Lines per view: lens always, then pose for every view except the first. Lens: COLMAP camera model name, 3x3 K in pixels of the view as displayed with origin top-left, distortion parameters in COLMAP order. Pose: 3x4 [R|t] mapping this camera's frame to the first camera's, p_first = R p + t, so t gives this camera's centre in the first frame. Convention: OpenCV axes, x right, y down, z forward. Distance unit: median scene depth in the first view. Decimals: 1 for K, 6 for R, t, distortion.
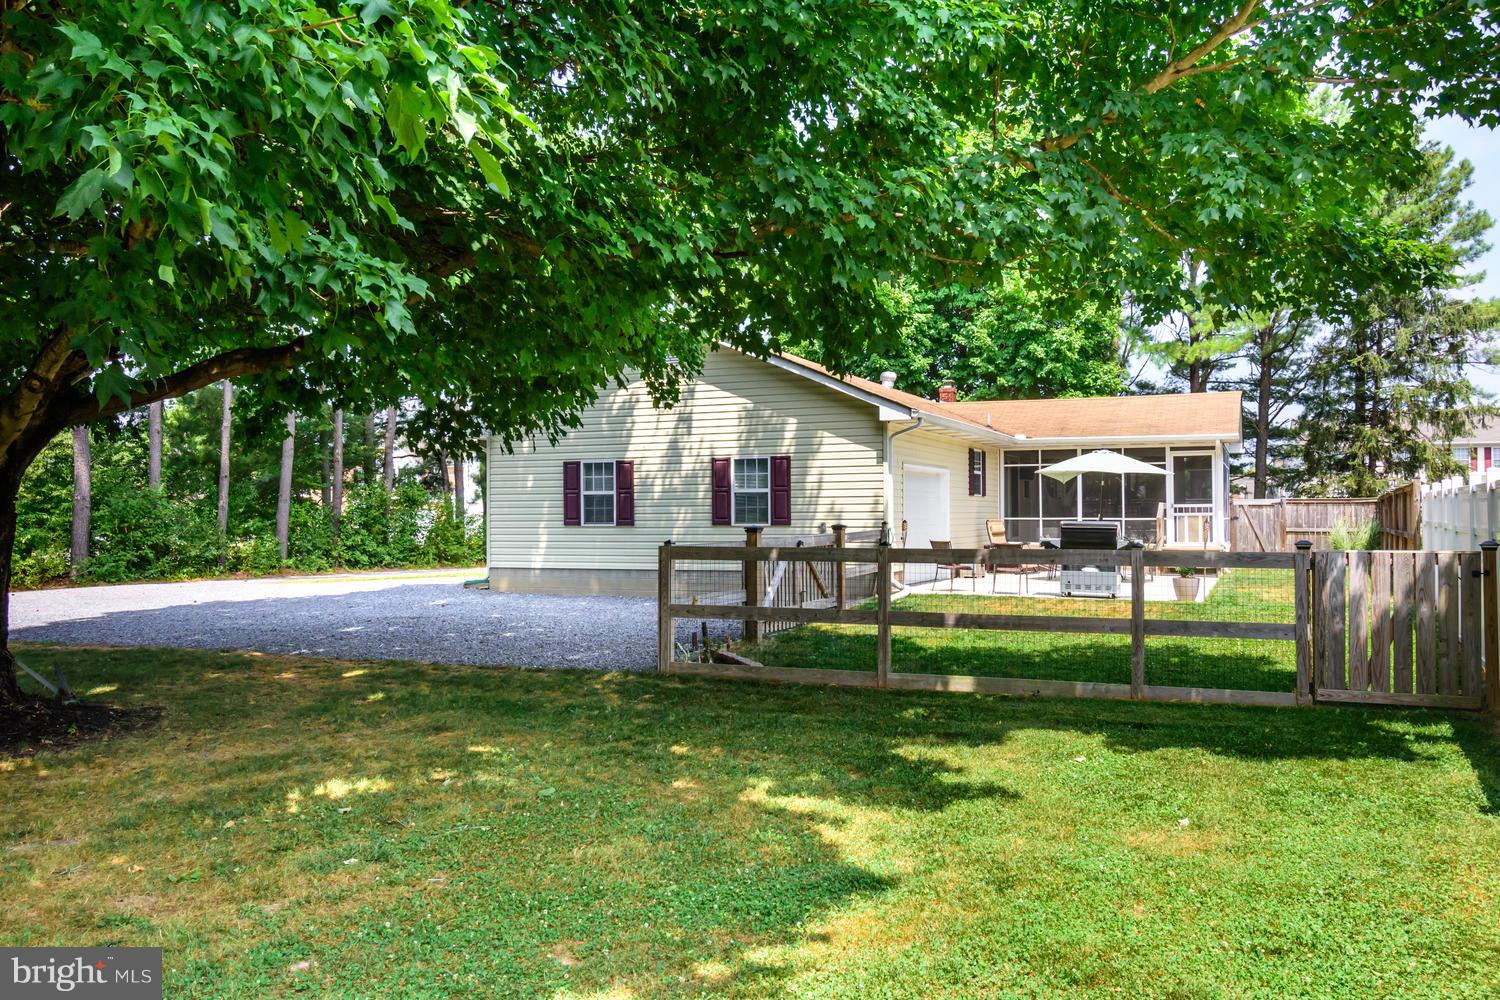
lens RADIAL K [[1109.4, 0, 747.2], [0, 1109.4, 505.1], [0, 0, 1]] dist [0.001723, -0.003282]
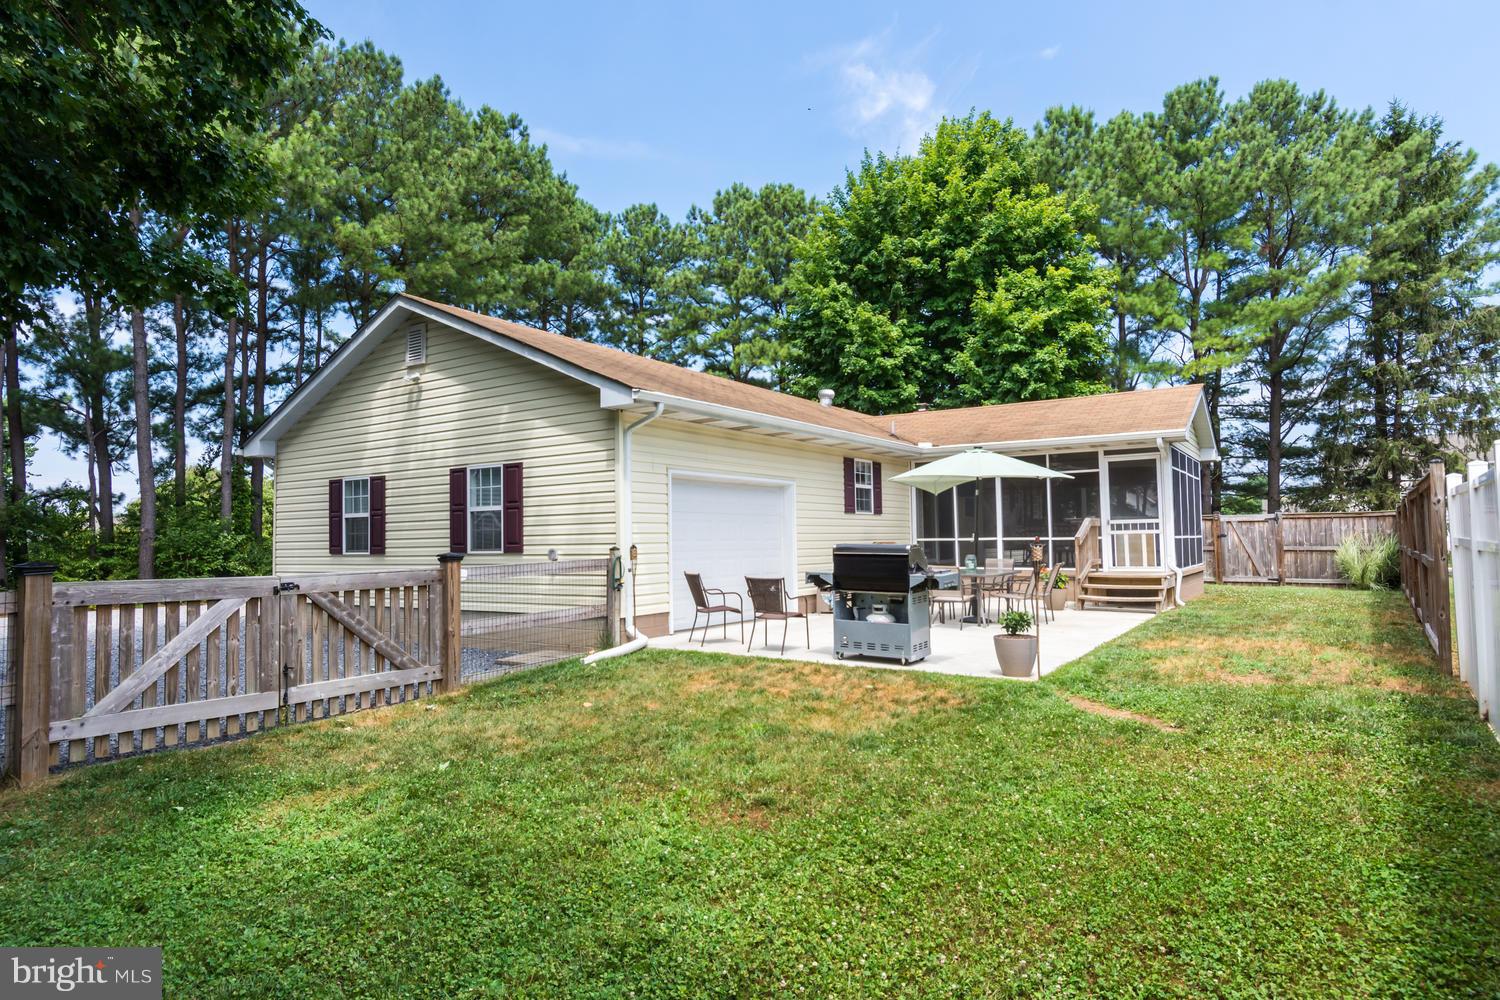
lens RADIAL K [[824.7, 0, 753.1], [0, 824.7, 502.3], [0, 0, 1]] dist [-0.001963, 0.002660]
pose [[0.987057, -0.019095, -0.159231, 0.128838], [0.013345, 0.999222, -0.037101, 0.003060], [0.159815, 0.034496, 0.986544, 0.209557]]
